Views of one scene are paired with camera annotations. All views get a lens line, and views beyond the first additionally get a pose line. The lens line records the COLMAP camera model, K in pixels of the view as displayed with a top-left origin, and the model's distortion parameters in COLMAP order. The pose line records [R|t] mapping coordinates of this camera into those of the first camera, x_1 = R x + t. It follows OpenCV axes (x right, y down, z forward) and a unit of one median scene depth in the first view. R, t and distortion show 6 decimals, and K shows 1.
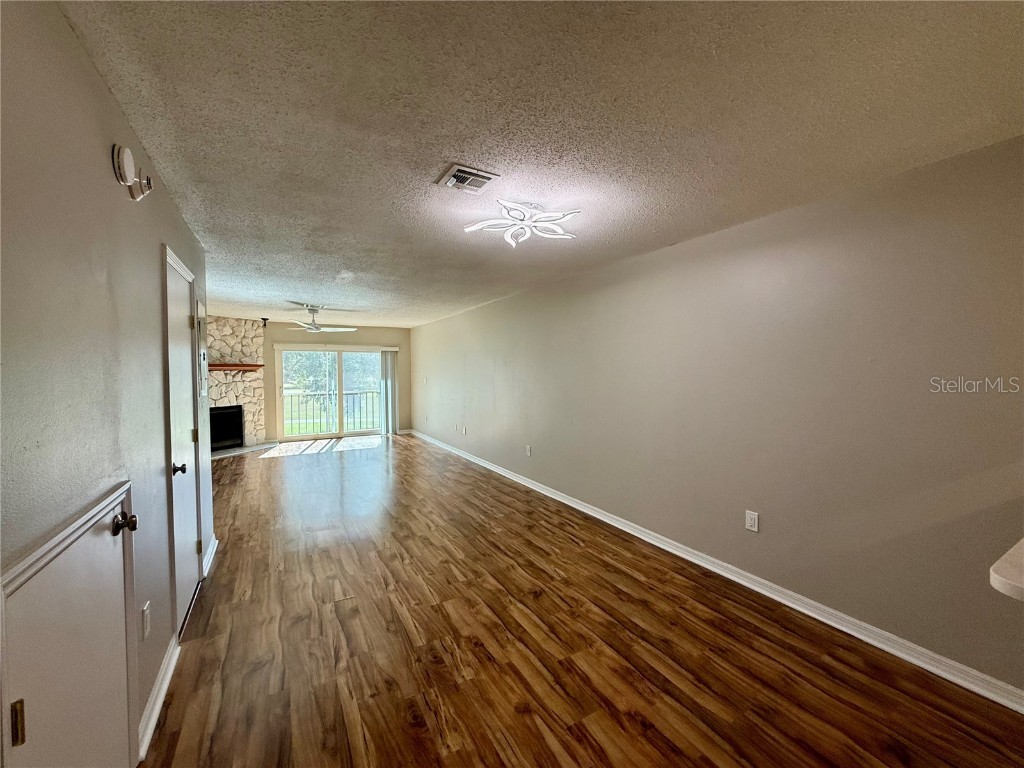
lens RADIAL K [[407.7, 0, 512.4], [0, 407.7, 385.5], [0, 0, 1]] dist [-0.001483, 0.000685]
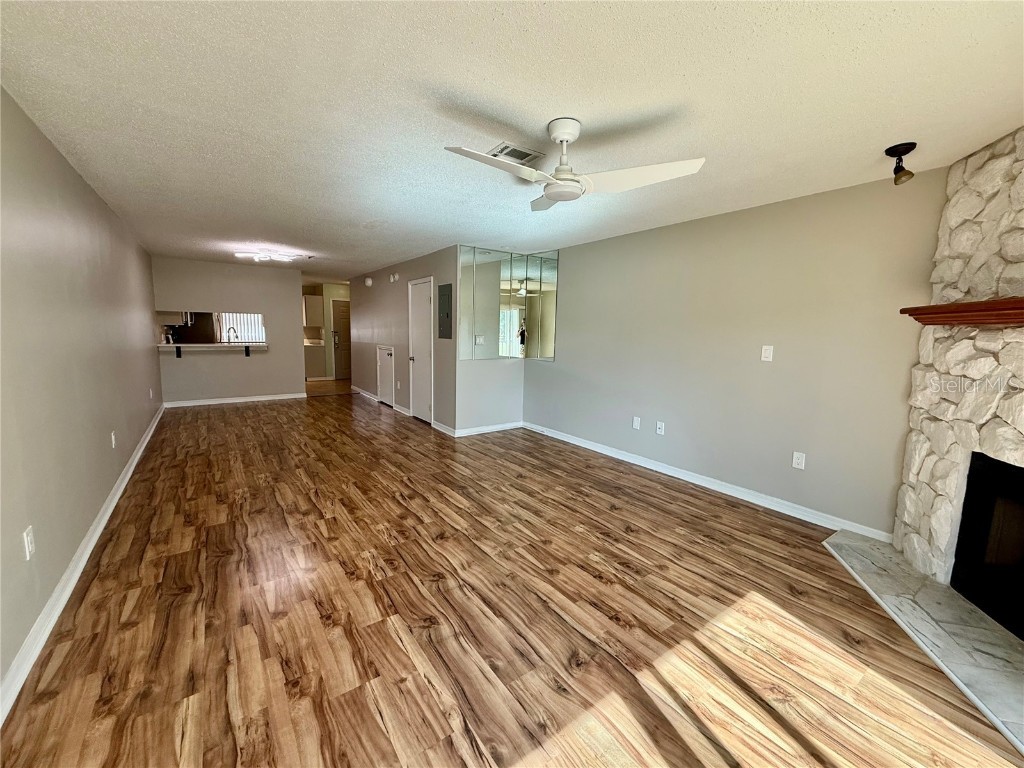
lens RADIAL K [[407.7, 0, 508.8], [0, 407.7, 382.8], [0, 0, 1]] dist [-0.001483, 0.000685]
pose [[-0.994688, -0.004986, -0.102814, -0.890242], [-0.022152, 0.985792, 0.166504, -0.087210], [0.100523, 0.167897, -0.980666, 2.880009]]
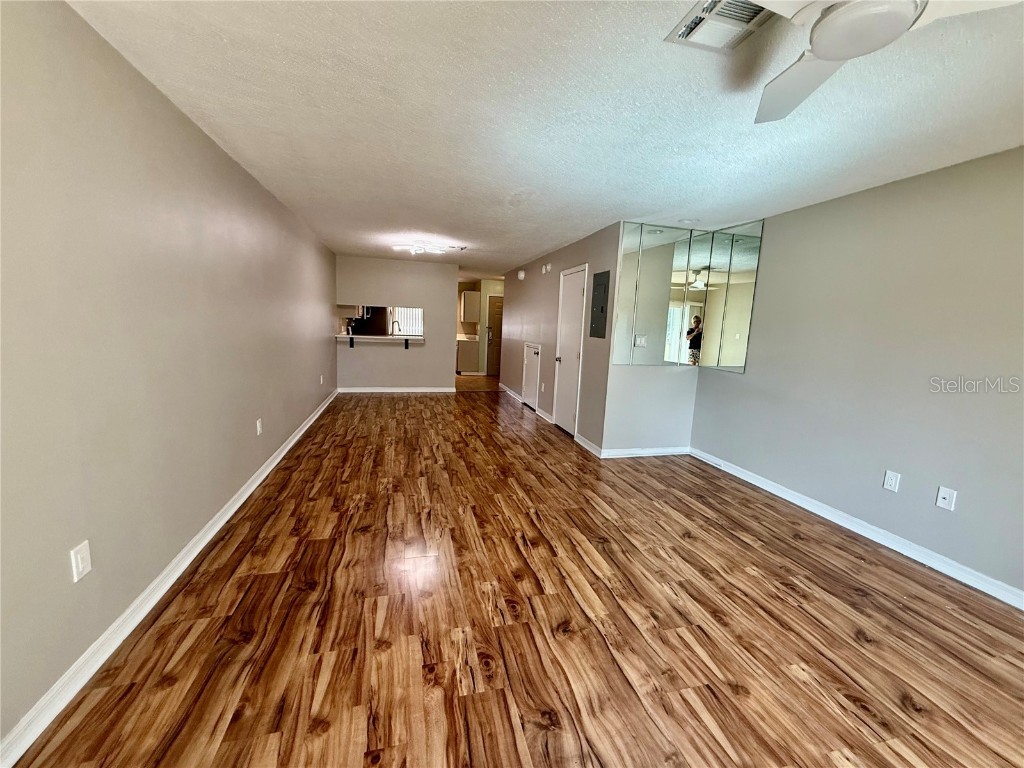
lens RADIAL K [[407.7, 0, 514.1], [0, 407.7, 383.8], [0, 0, 1]] dist [-0.001483, 0.000685]
pose [[-0.964629, -0.075789, 0.252483, -0.889832], [-0.029875, 0.983040, 0.180943, -0.068657], [-0.261914, 0.167000, -0.950532, 2.575470]]
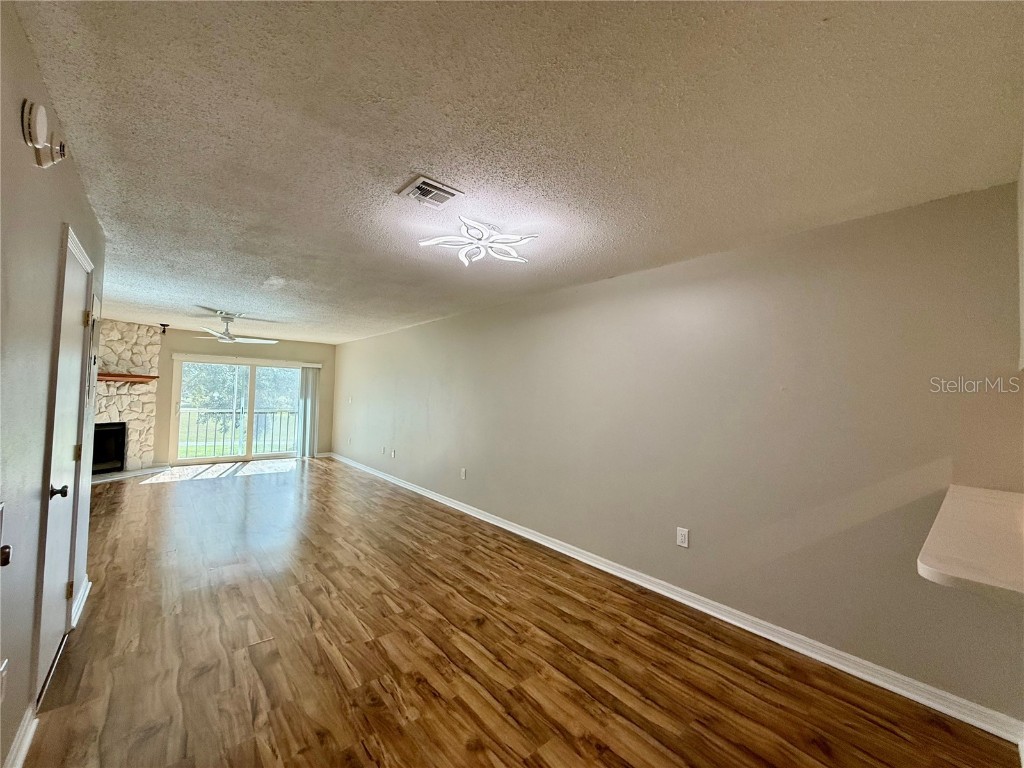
lens RADIAL K [[407.7, 0, 510.8], [0, 407.7, 384.8], [0, 0, 1]] dist [-0.001483, 0.000685]
pose [[0.983369, 0.035631, 0.178091, -0.052030], [-0.024313, 0.997567, -0.065335, 0.014648], [-0.179986, 0.059918, 0.981843, 0.009978]]
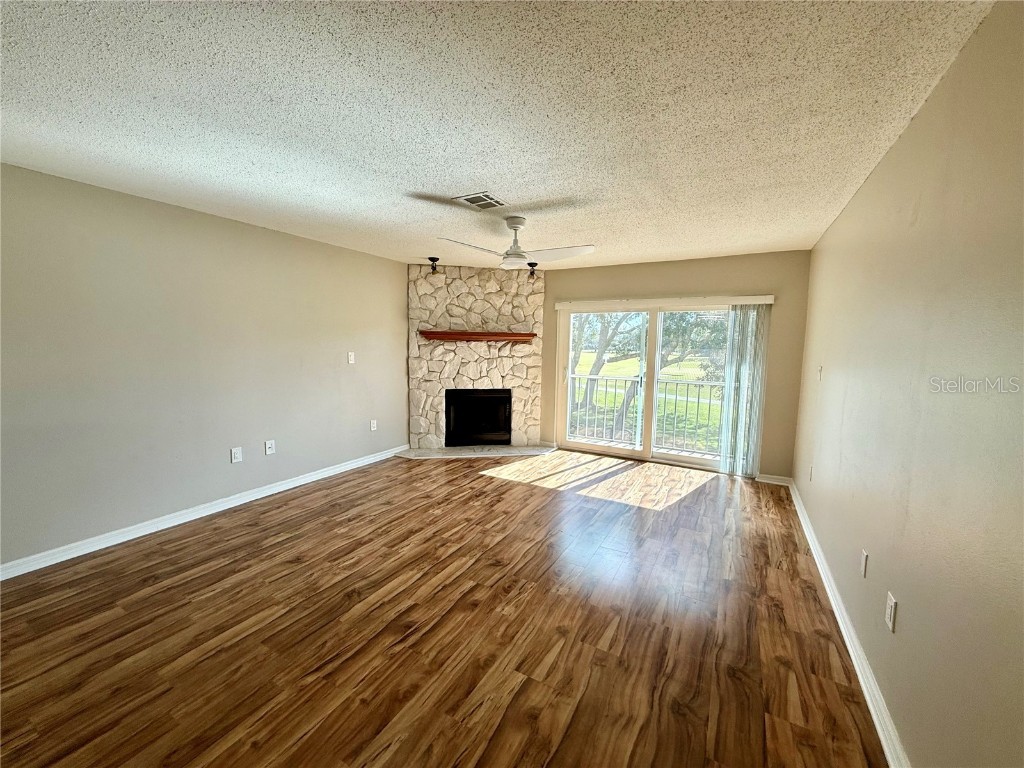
lens RADIAL K [[407.7, 0, 509.5], [0, 407.7, 380.7], [0, 0, 1]] dist [-0.001483, 0.000685]
pose [[0.506863, 0.090171, -0.857297, -0.093757], [-0.050384, 0.995913, 0.074962, -0.055574], [0.860553, 0.005199, 0.509335, 1.590335]]
